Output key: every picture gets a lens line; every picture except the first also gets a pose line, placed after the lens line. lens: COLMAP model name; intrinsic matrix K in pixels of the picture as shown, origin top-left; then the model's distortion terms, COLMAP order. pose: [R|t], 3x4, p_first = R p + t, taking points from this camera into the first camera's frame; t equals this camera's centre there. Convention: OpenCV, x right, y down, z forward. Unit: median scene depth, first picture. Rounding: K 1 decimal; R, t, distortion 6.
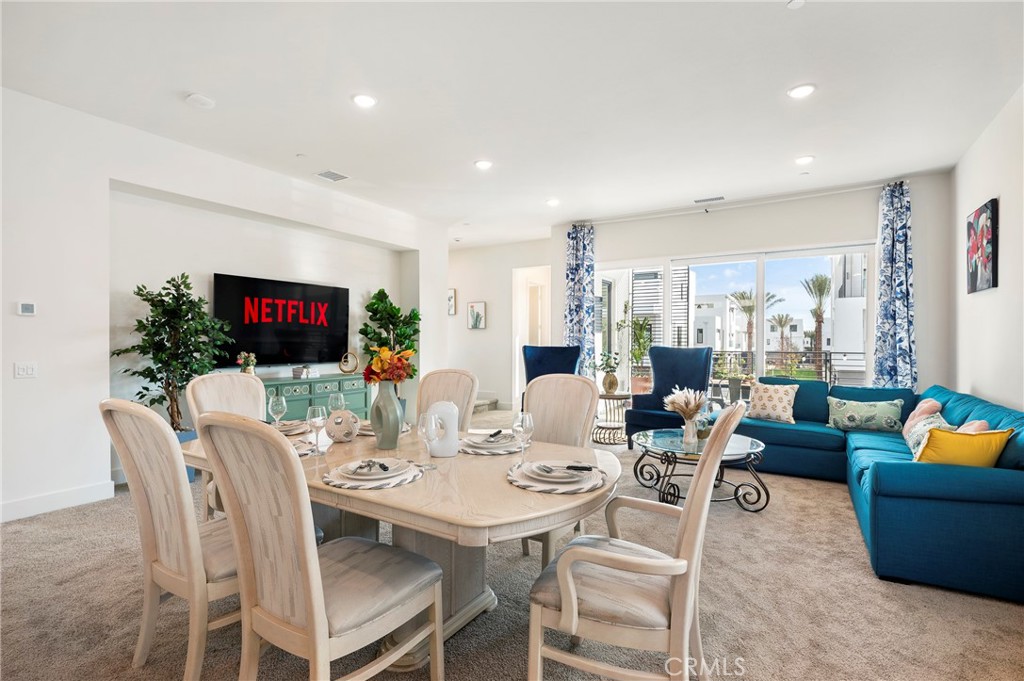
lens RADIAL K [[484.8, 0, 512.1], [0, 484.8, 342.8], [0, 0, 1]] dist [-0.000923, -0.000046]
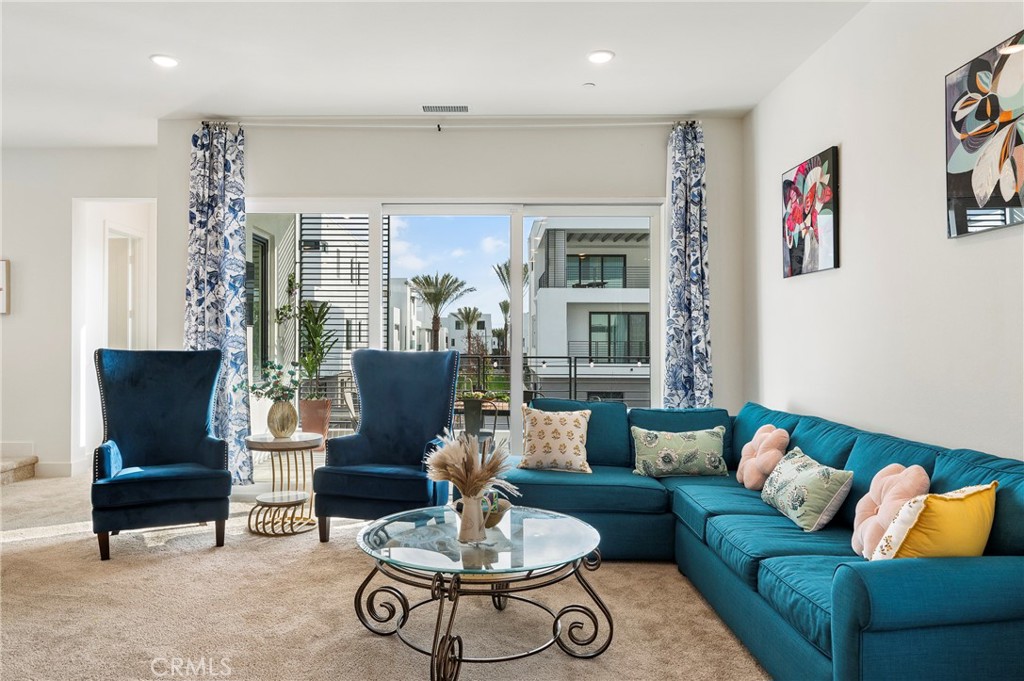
lens RADIAL K [[700.5, 0, 482.4], [0, 700.5, 342.5], [0, 0, 1]] dist [0.001203, 0.000528]
pose [[0.863682, 0.001230, 0.504036, 0.004064], [-0.000619, 0.999999, -0.001379, -0.000266], [-0.504037, 0.000879, 0.863681, 0.256721]]
